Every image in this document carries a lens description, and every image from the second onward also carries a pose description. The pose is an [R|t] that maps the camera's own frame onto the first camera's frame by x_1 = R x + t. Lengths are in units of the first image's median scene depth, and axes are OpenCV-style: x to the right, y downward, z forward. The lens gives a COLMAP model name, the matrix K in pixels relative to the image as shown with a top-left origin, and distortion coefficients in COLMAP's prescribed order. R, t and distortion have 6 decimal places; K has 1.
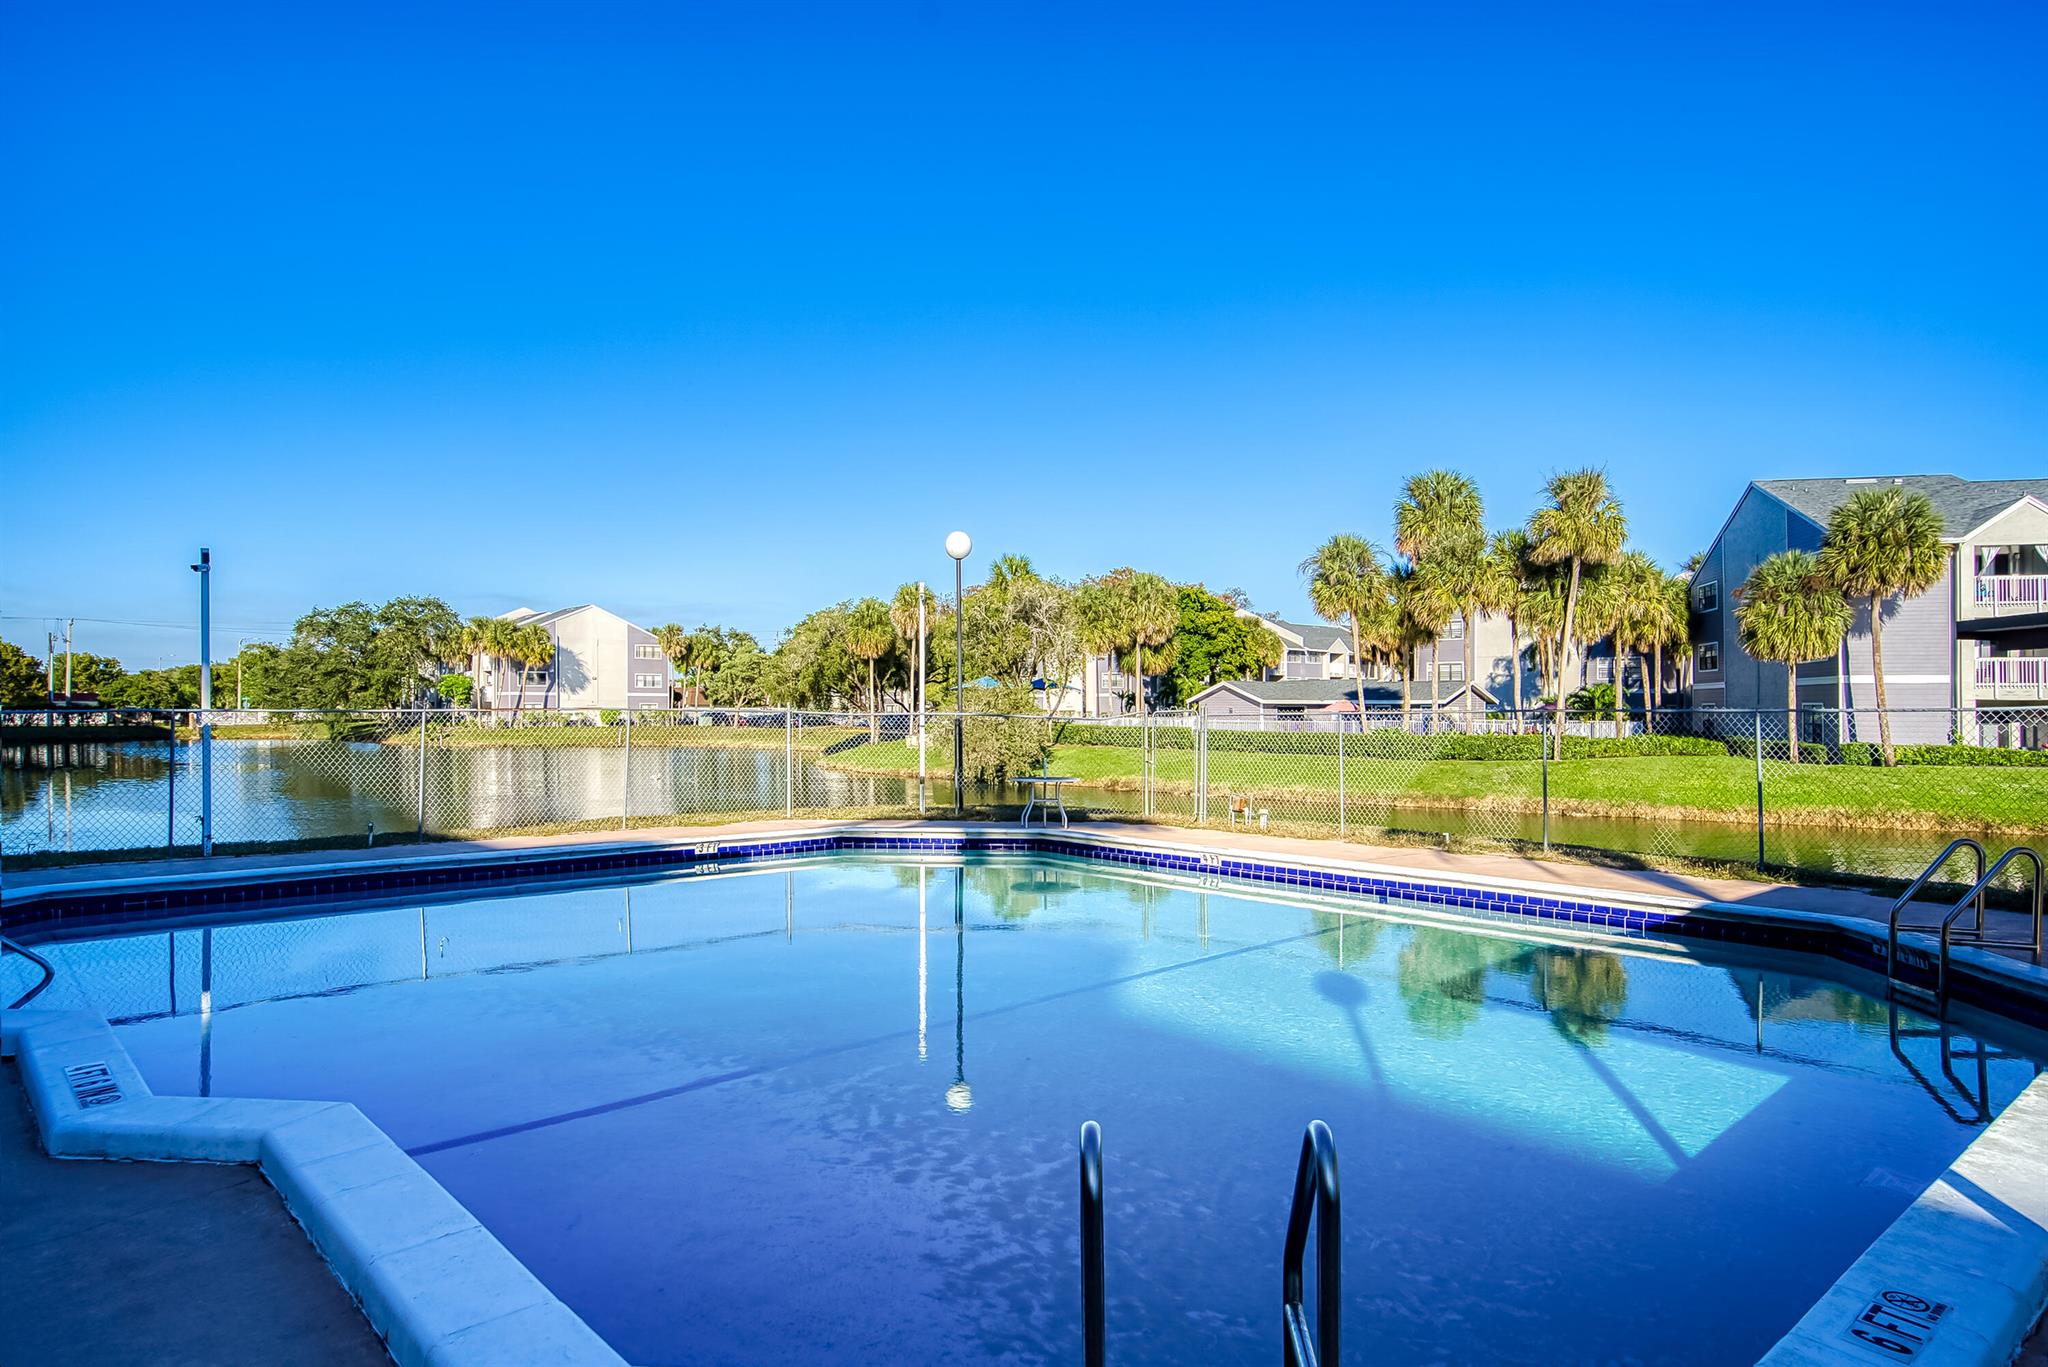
lens RADIAL K [[1296.5, 0, 1033.3], [0, 1296.5, 694.6], [0, 0, 1]] dist [-0.038797, 0.001652]
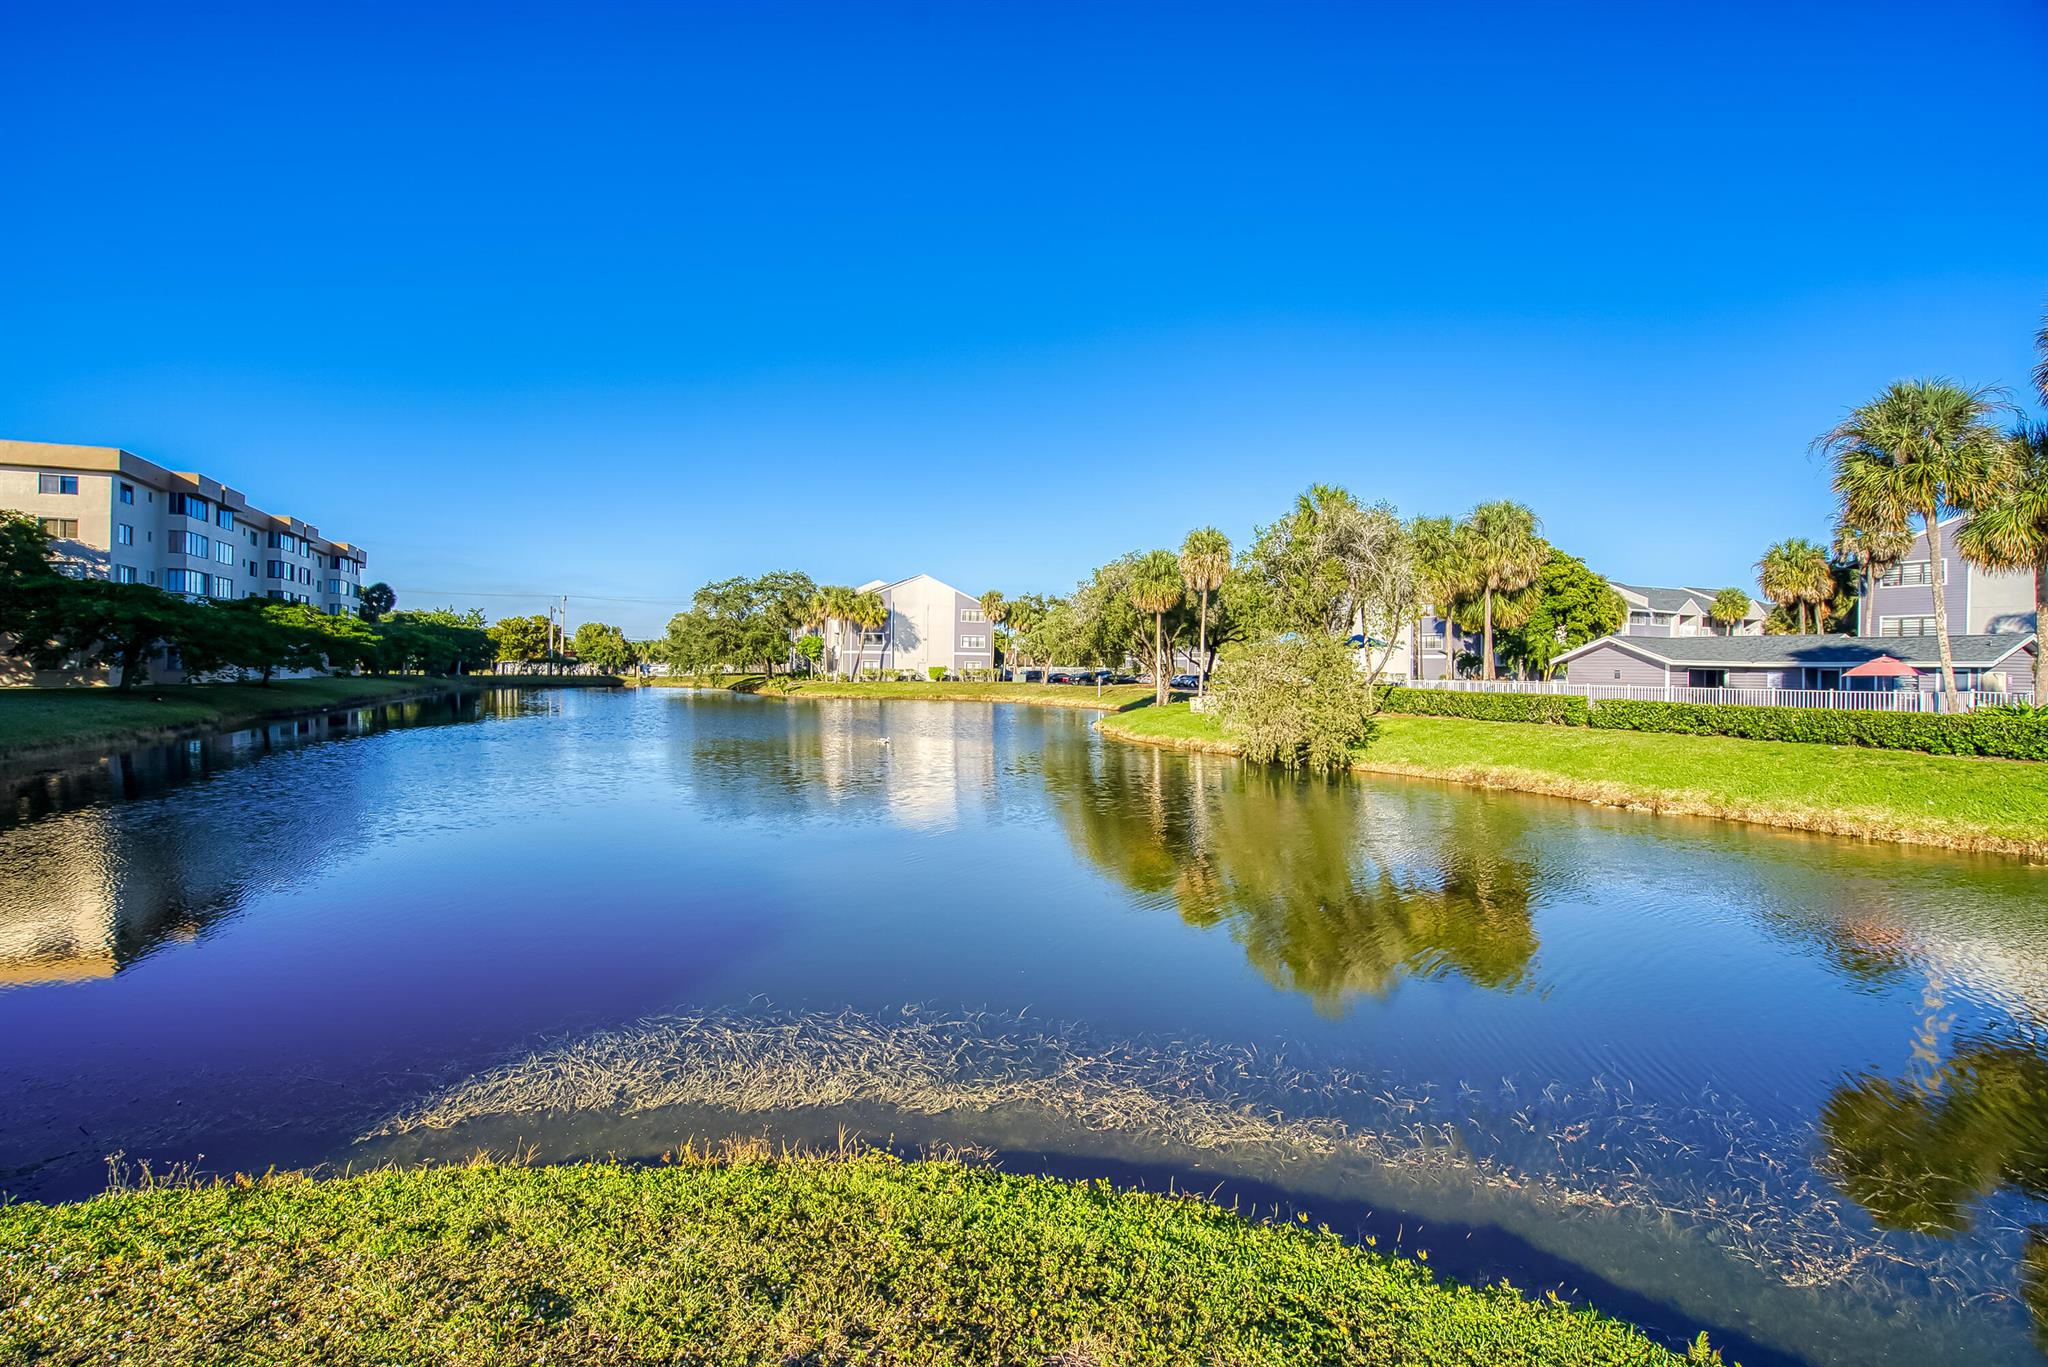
lens RADIAL K [[963.5, 0, 957.4], [0, 963.5, 675.7], [0, 0, 1]] dist [-0.008059, 0.005386]
pose [[0.930750, 0.012703, -0.365435, -0.006744], [-0.006551, 0.999815, 0.018069, 0.005504], [0.365597, -0.014423, 0.930662, 0.310792]]
